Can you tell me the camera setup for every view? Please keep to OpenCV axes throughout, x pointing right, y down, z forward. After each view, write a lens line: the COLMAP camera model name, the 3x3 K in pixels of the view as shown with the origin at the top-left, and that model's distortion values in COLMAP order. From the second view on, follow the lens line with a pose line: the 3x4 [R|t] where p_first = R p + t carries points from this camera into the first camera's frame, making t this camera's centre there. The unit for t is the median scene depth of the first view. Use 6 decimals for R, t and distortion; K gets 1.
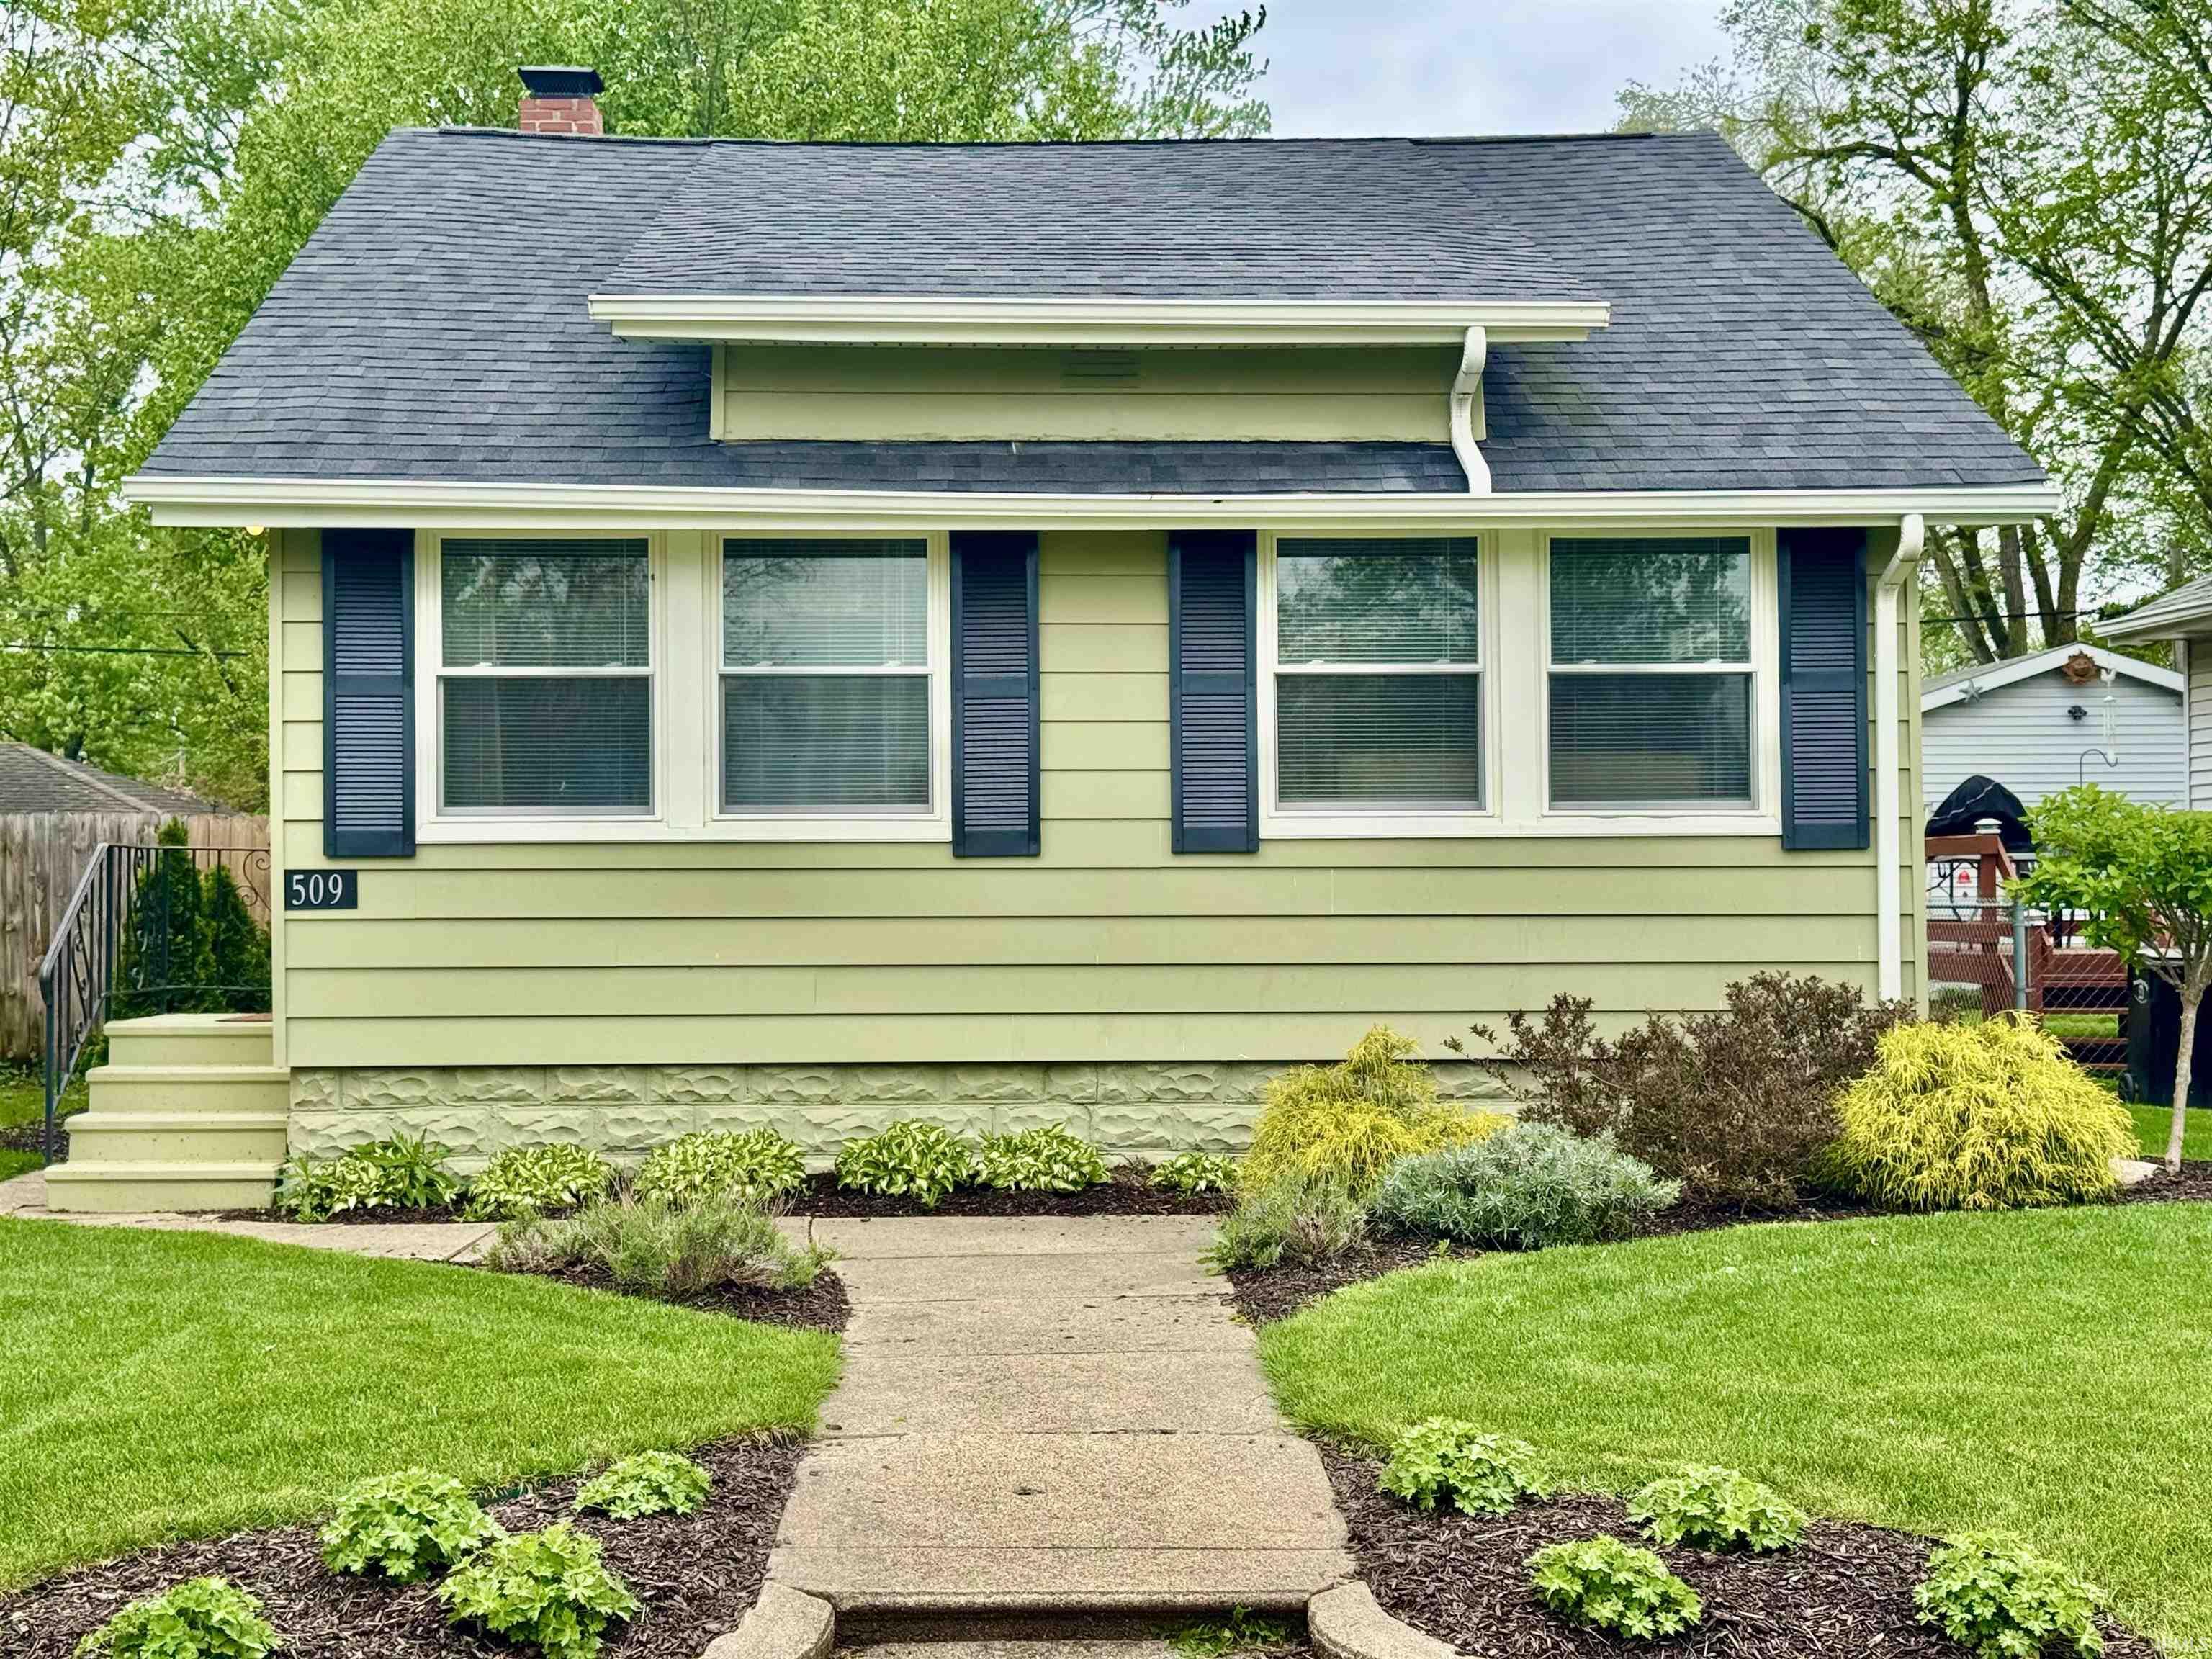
lens RADIAL K [[3153.8, 0, 1107.6], [0, 3153.8, 824.8], [0, 0, 1]] dist [0.110794, 0.000000]
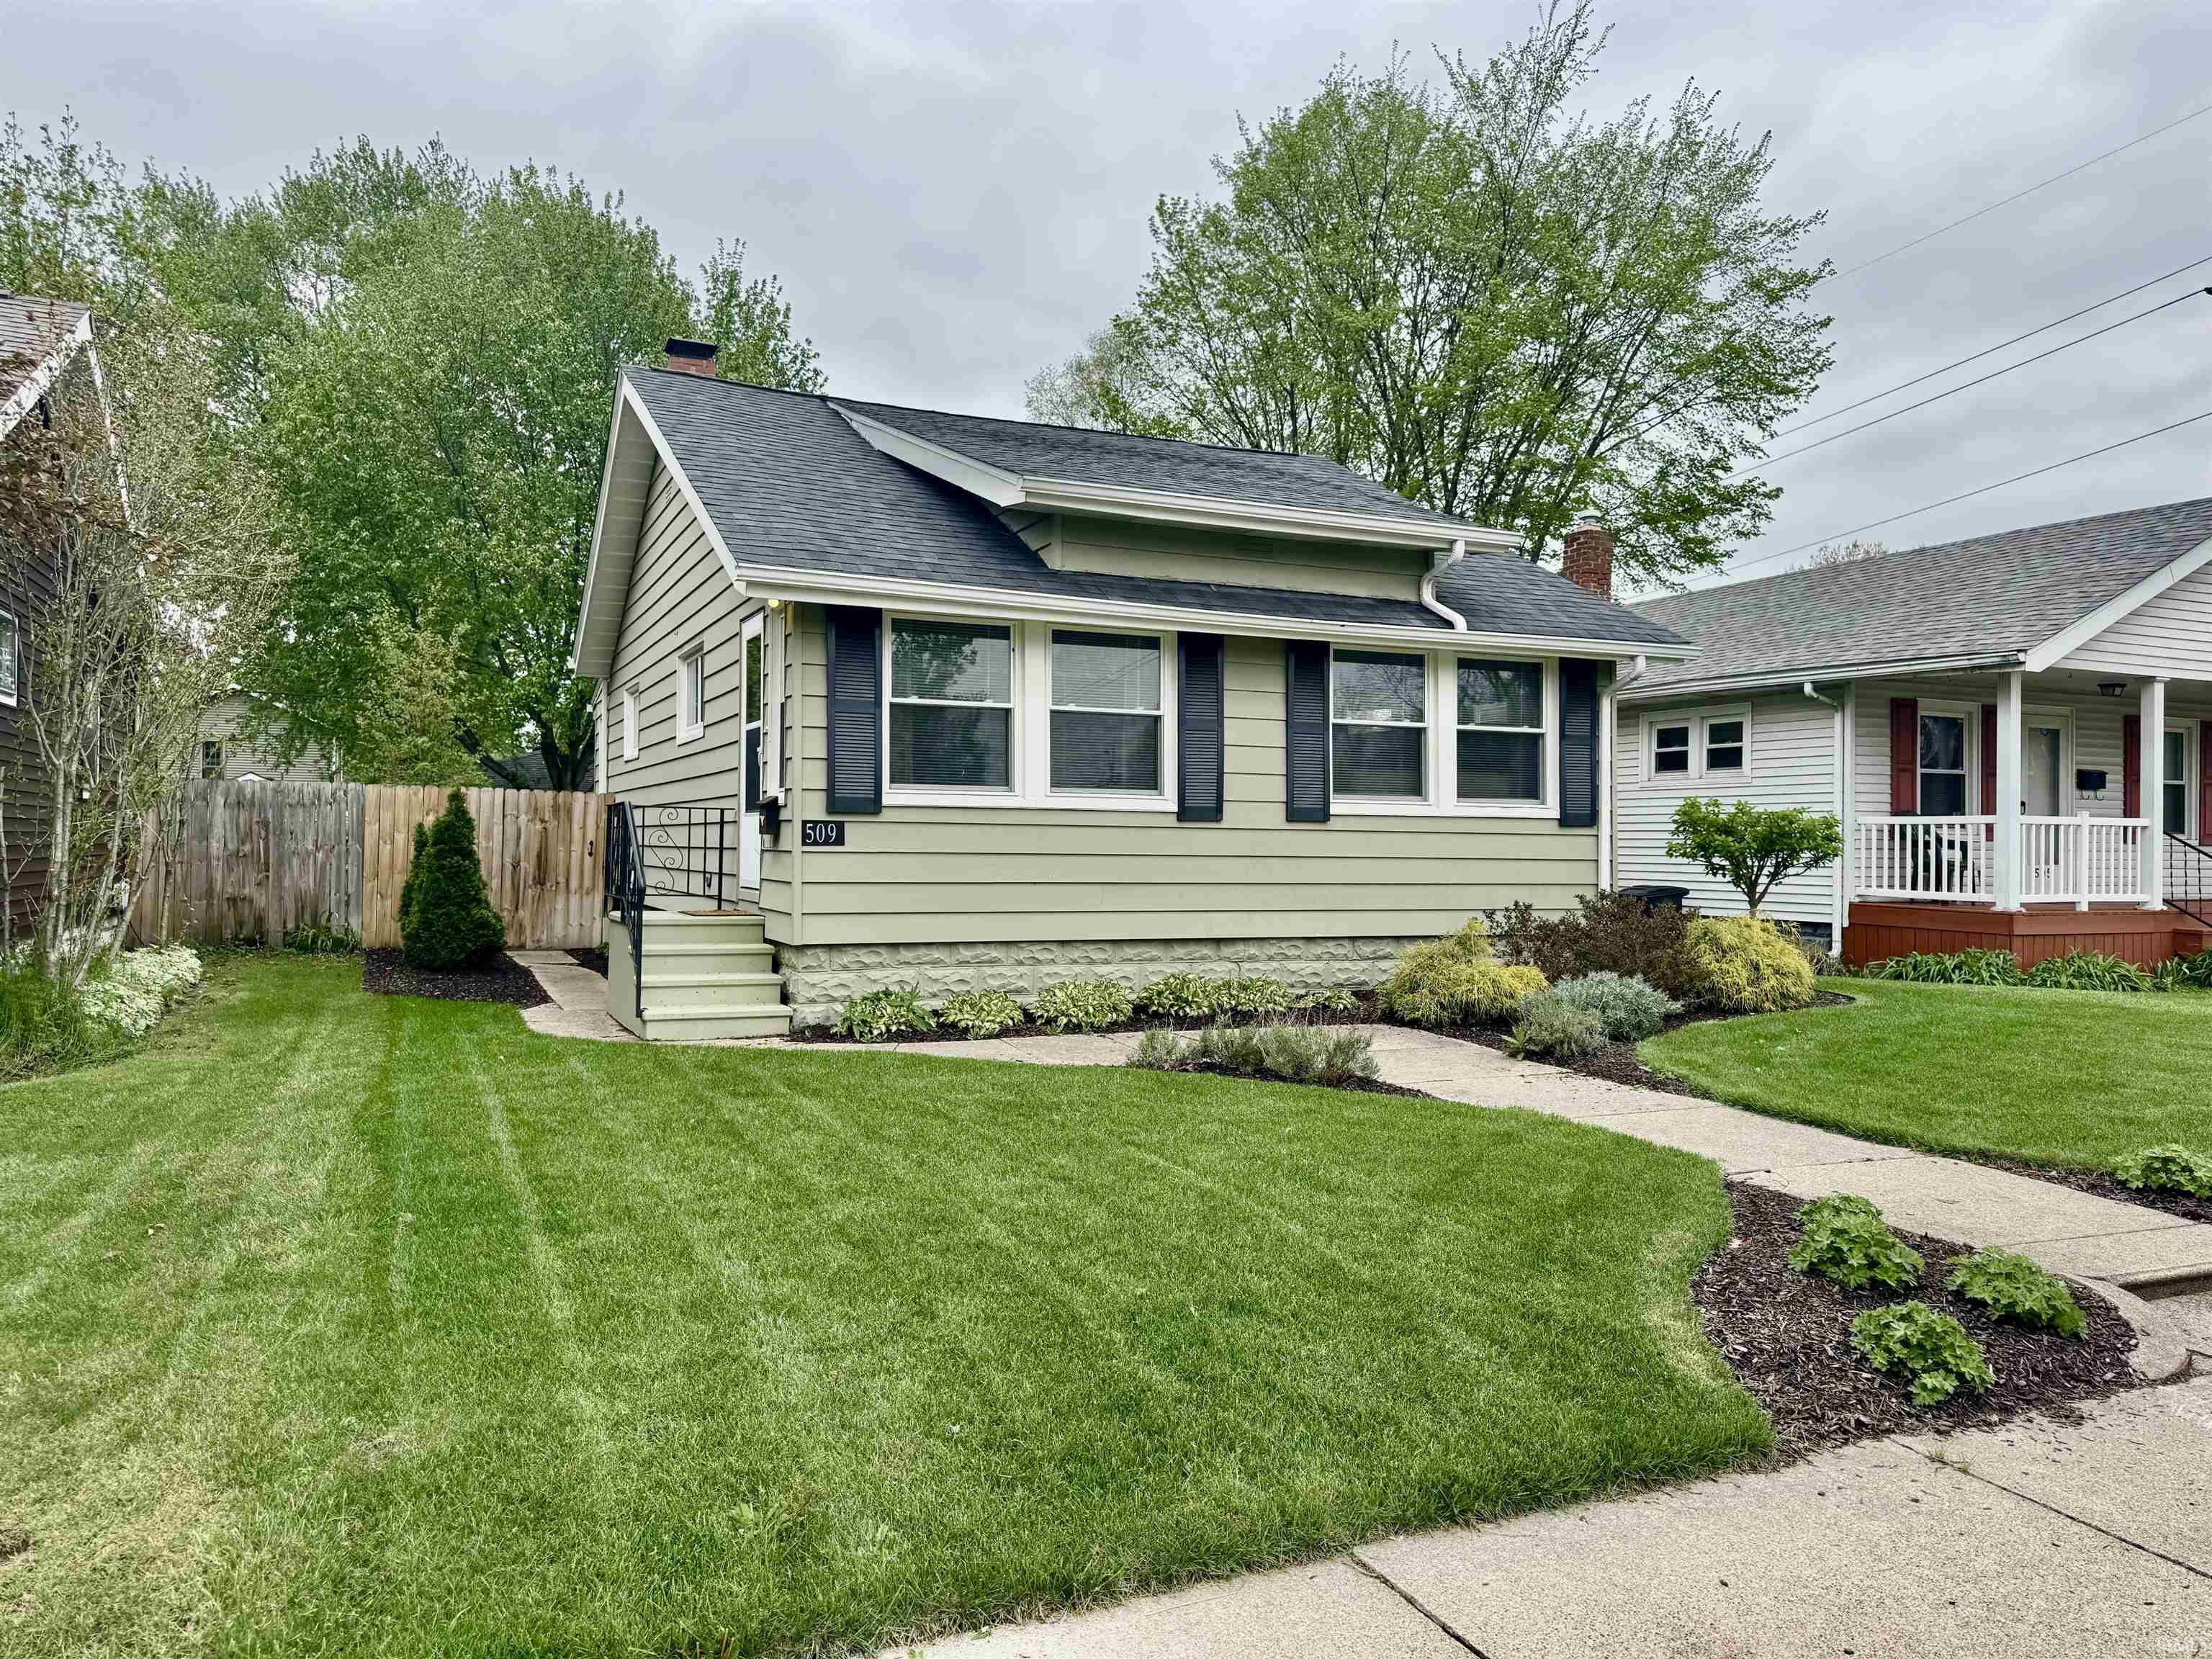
lens RADIAL K [[1581.4, 0, 1111.7], [0, 1581.4, 820.9], [0, 0, 1]] dist [0.087160, -0.082999]
pose [[0.927191, 0.020546, 0.374024, -0.408015], [-0.022241, 0.999753, 0.000218, 0.010797], [-0.373927, -0.008521, 0.927419, 0.205548]]
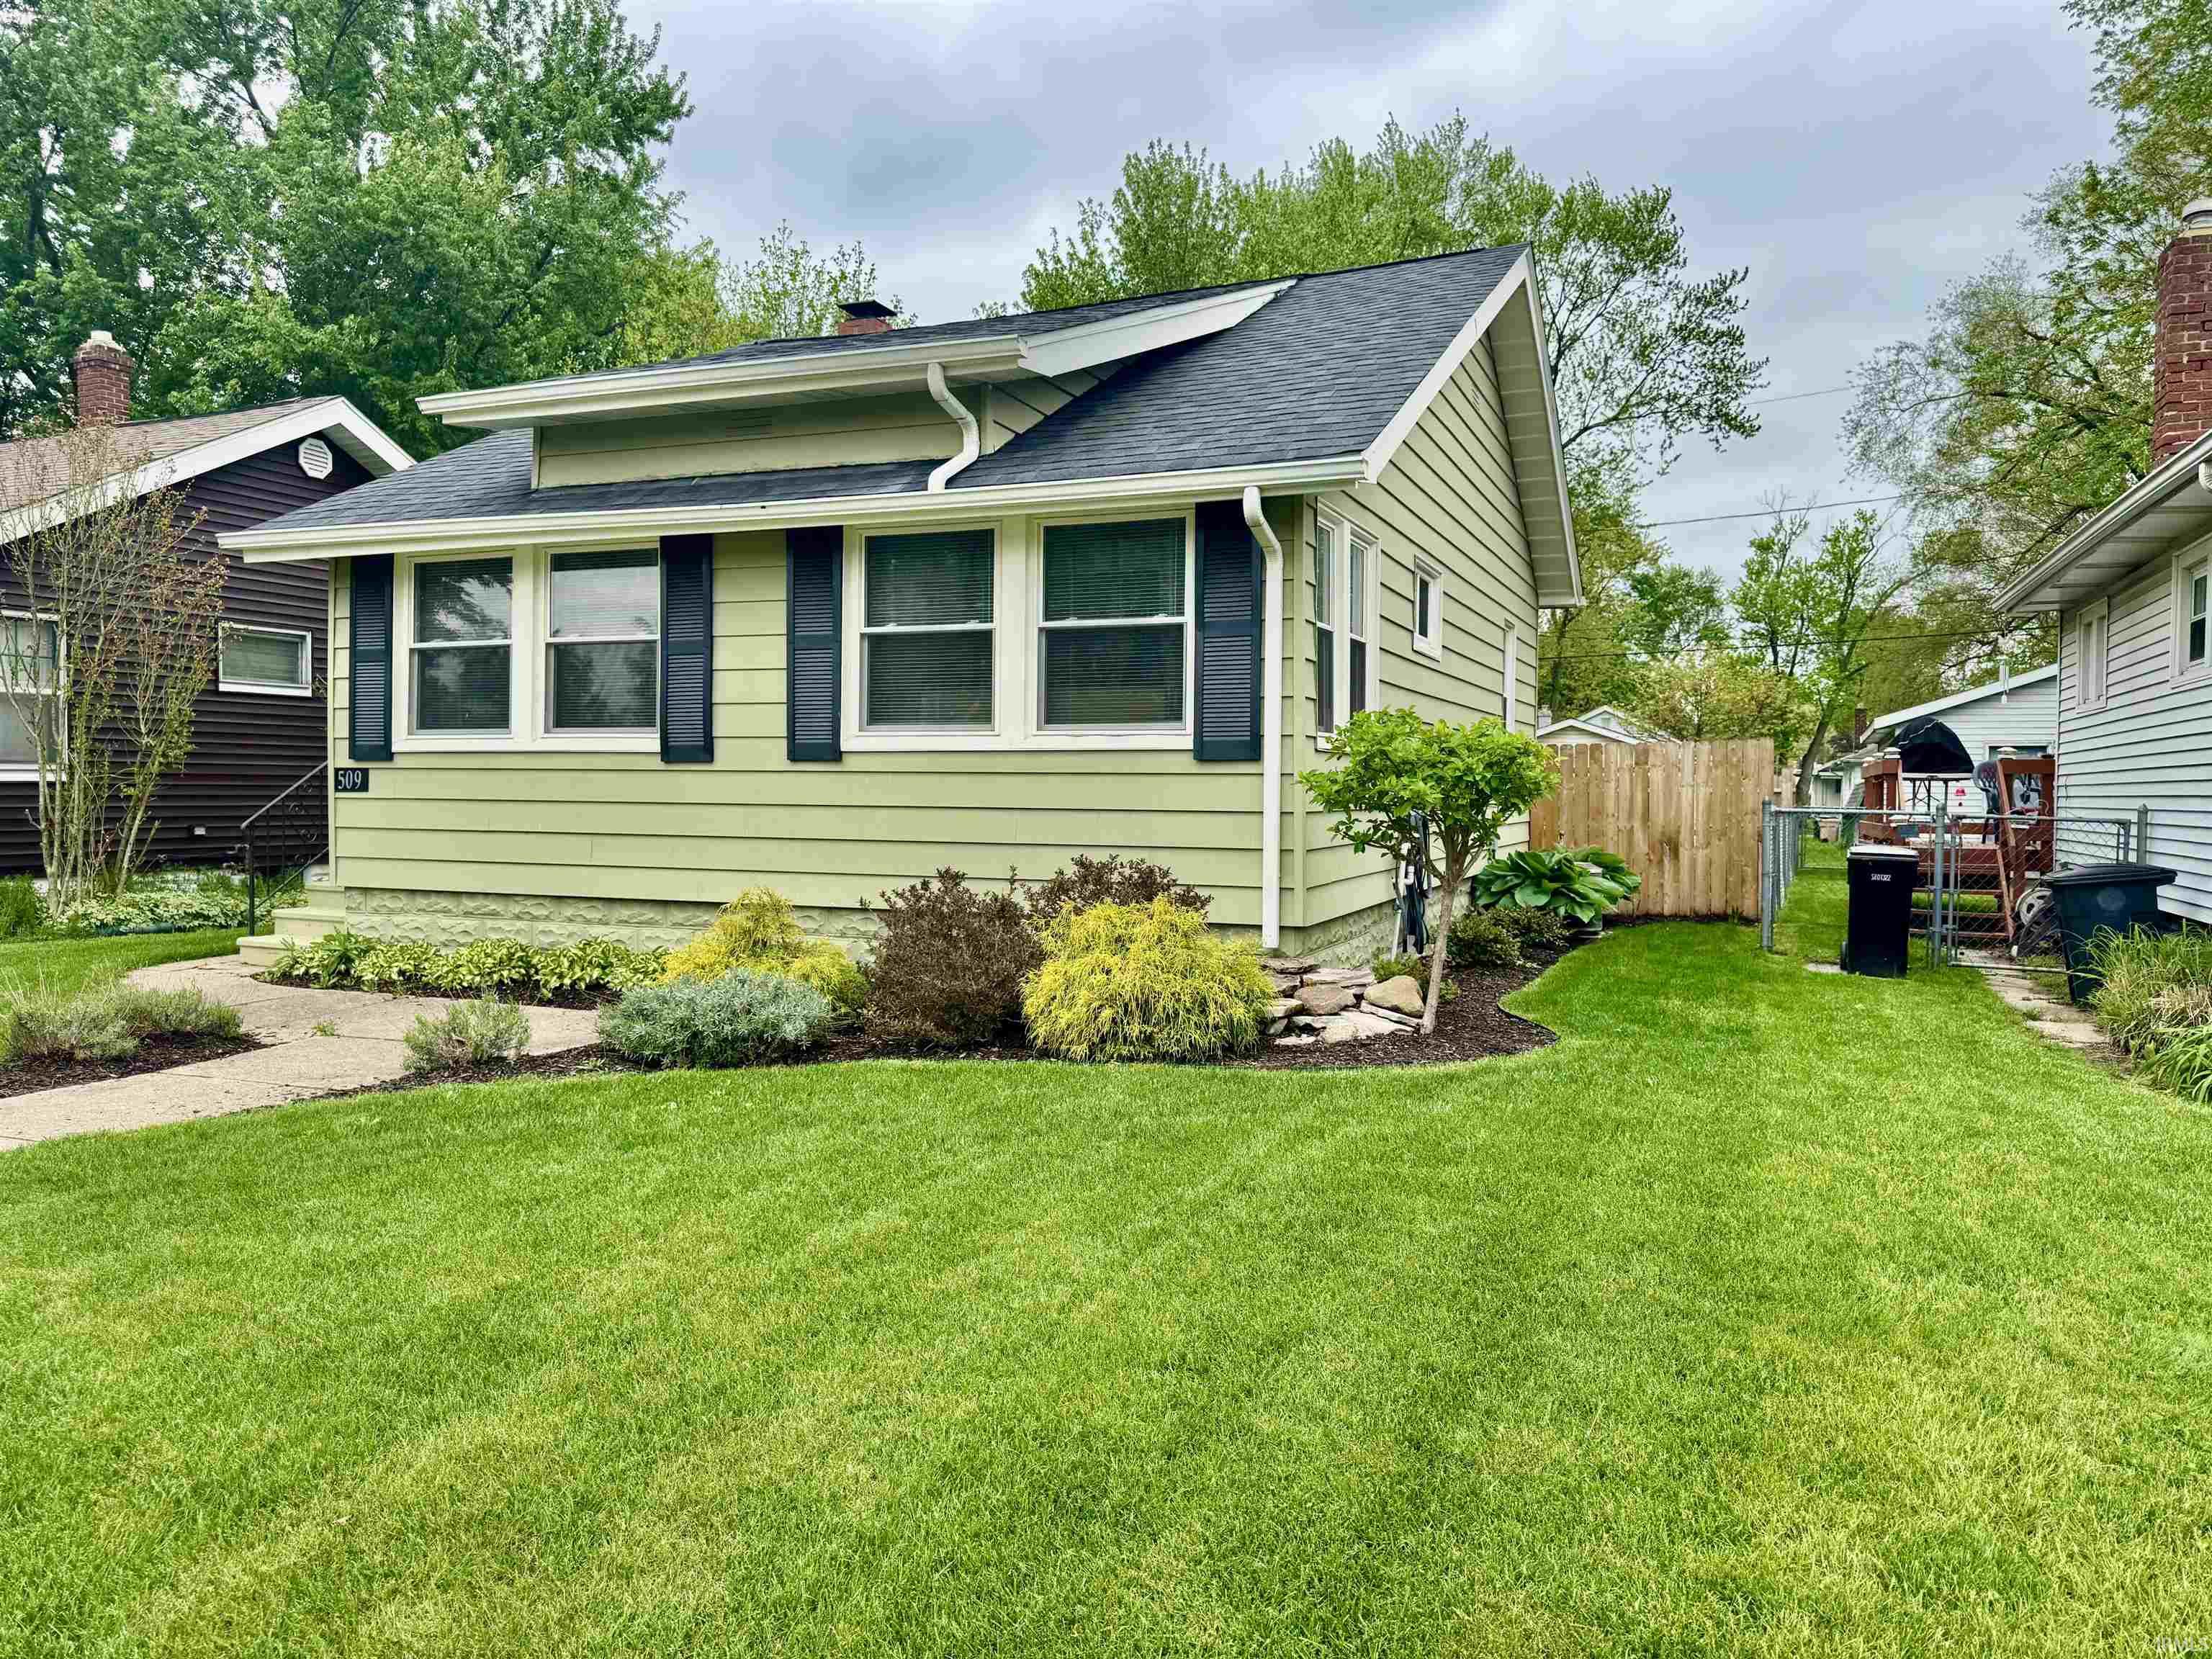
lens RADIAL K [[1581.4, 0, 1112.1], [0, 1581.4, 815.6], [0, 0, 1]] dist [0.087160, -0.082999]
pose [[0.902803, 0.019420, -0.429615, 0.463880], [-0.004574, 0.999357, 0.035562, 0.007477], [0.430029, -0.030141, 0.902312, 0.413456]]
